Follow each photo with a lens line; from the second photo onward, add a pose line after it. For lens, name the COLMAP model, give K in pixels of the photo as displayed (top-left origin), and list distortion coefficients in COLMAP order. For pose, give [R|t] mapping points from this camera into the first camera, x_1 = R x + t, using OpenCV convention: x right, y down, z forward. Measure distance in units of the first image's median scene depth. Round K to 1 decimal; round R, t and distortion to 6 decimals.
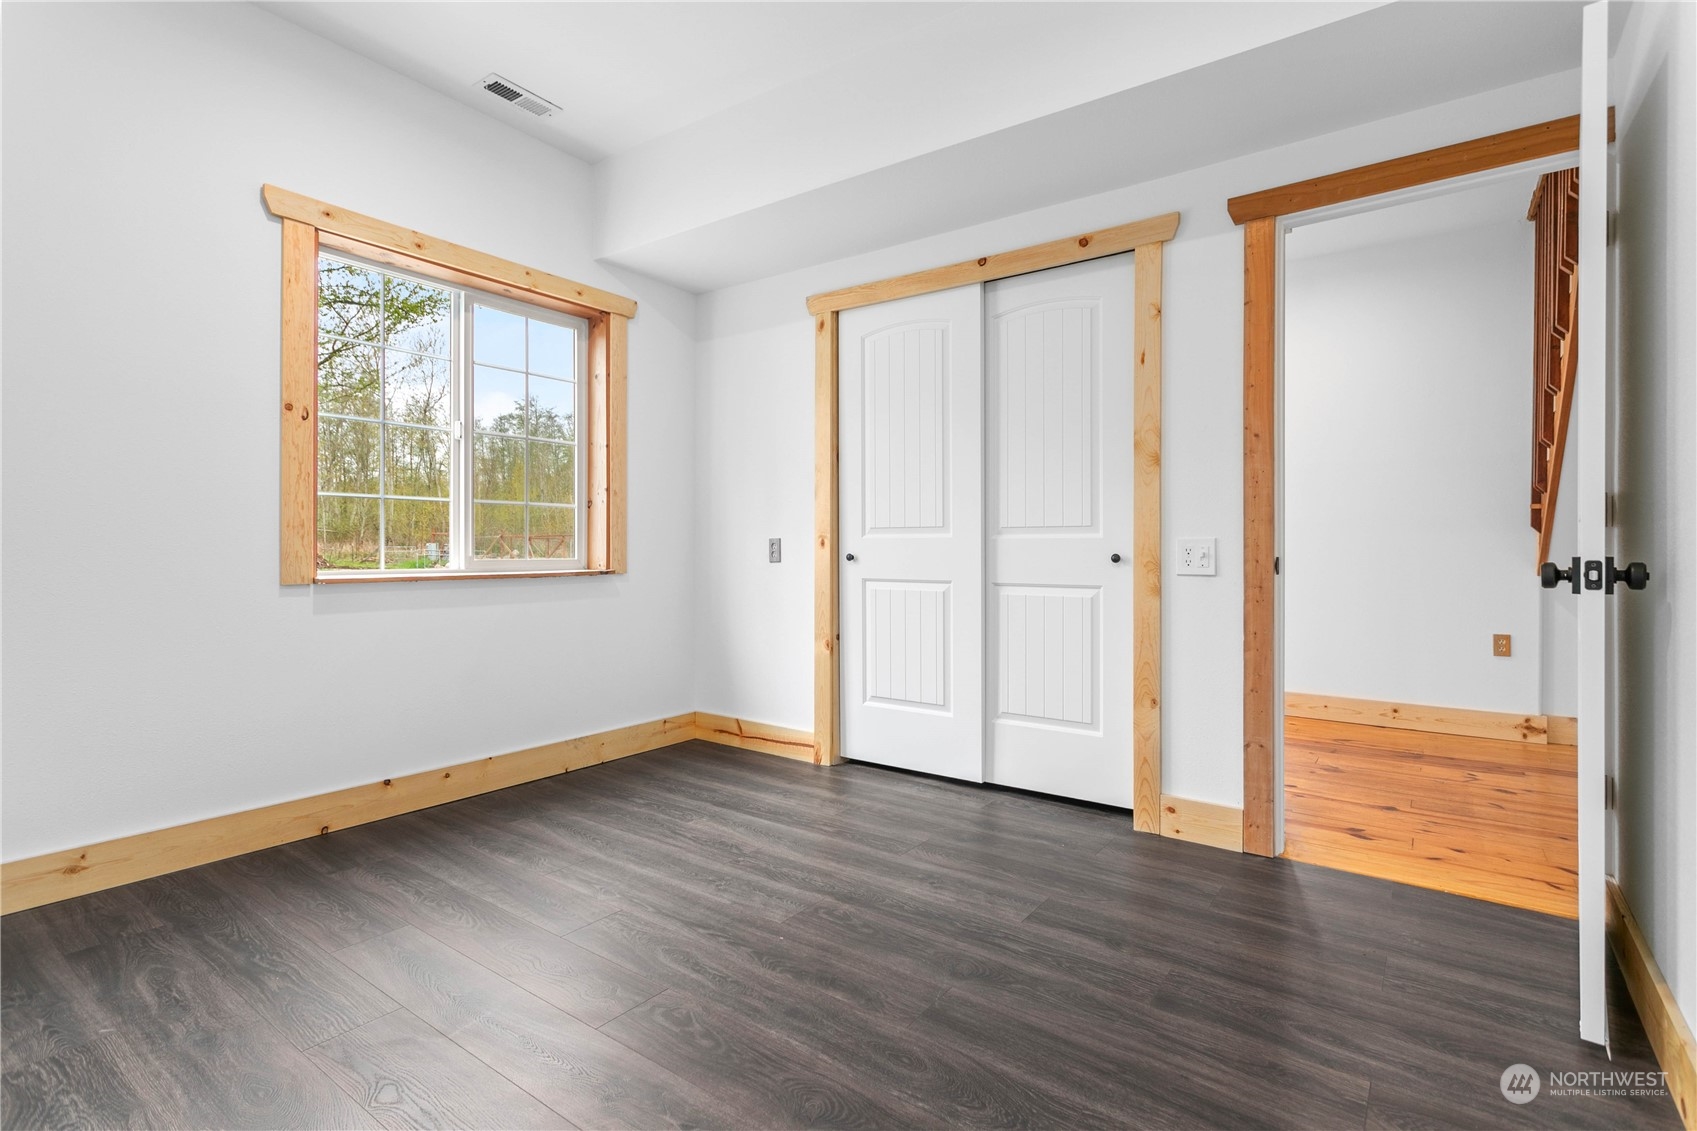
lens RADIAL K [[815.0, 0, 844.4], [0, 815.0, 563.6], [0, 0, 1]] dist [0.004981, 0.000786]
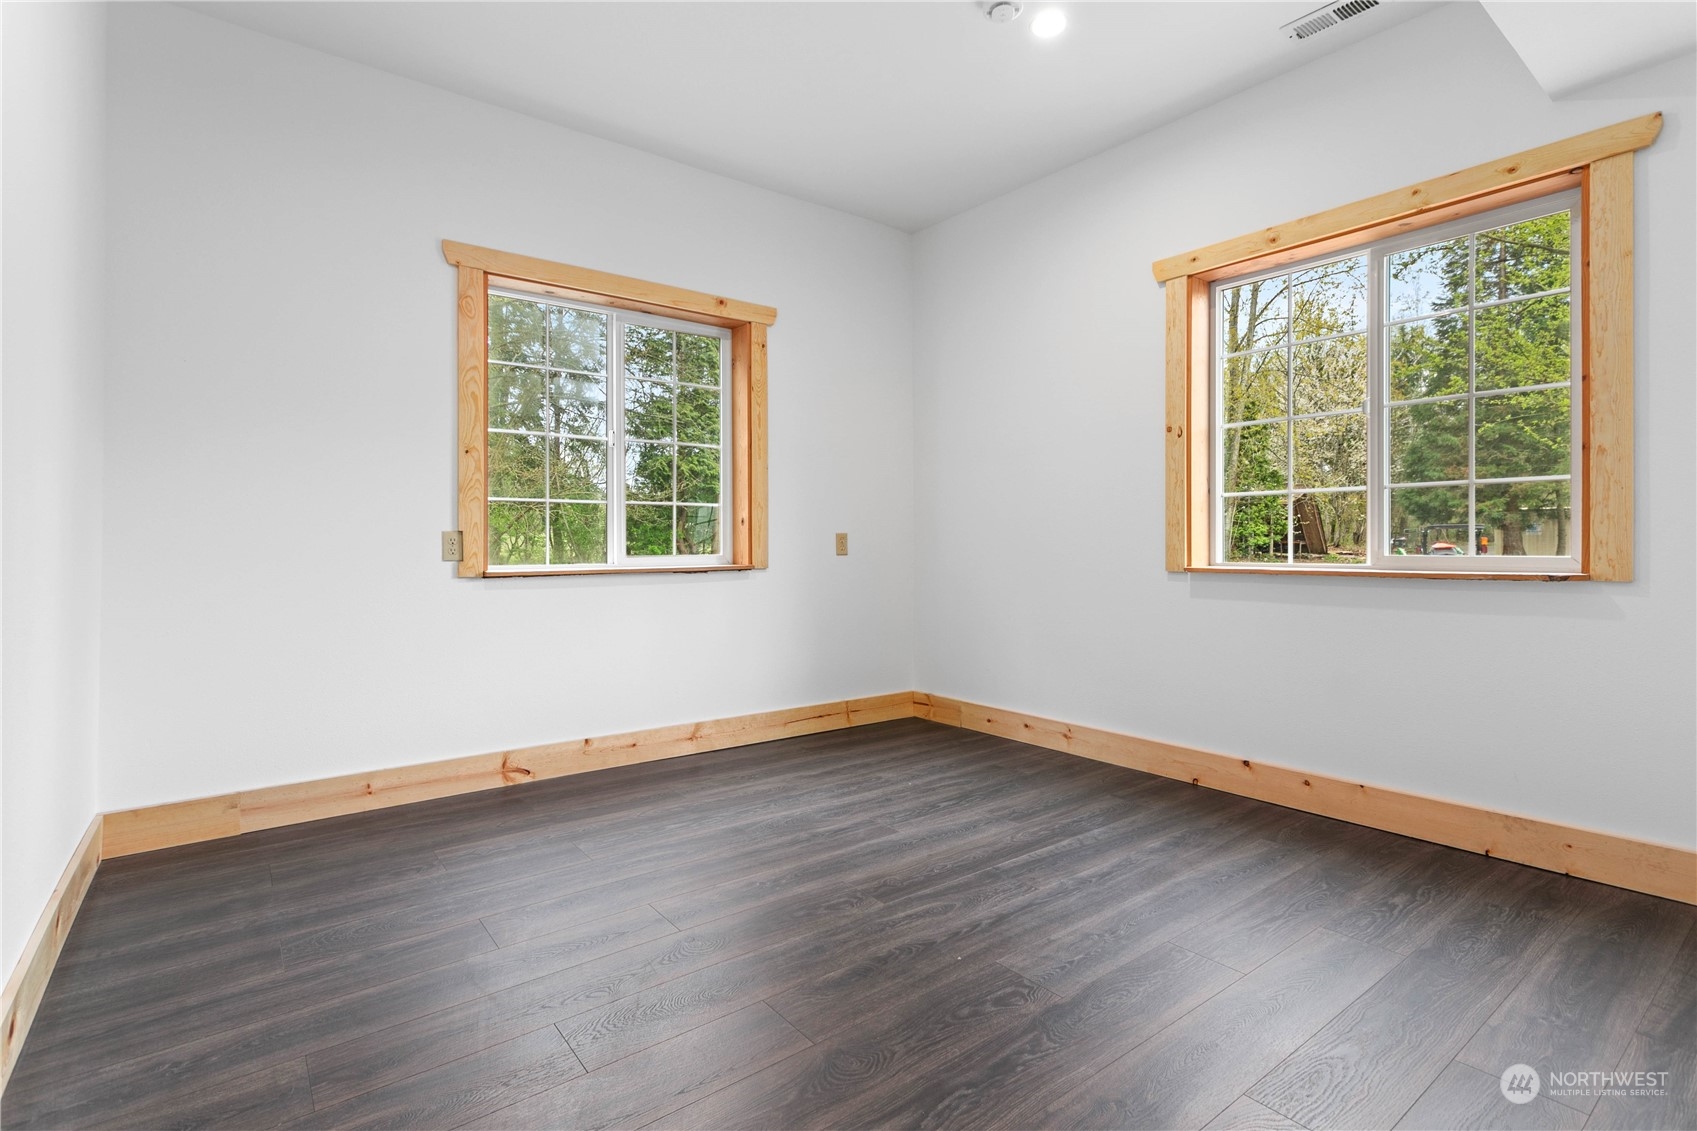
lens RADIAL K [[815.0, 0, 845.0], [0, 815.0, 552.2], [0, 0, 1]] dist [0.004981, 0.000786]
pose [[-0.273728, 0.009770, -0.961757, 0.645398], [-0.013779, 0.999806, 0.014078, -0.013963], [0.961708, 0.017105, -0.273541, 0.847141]]
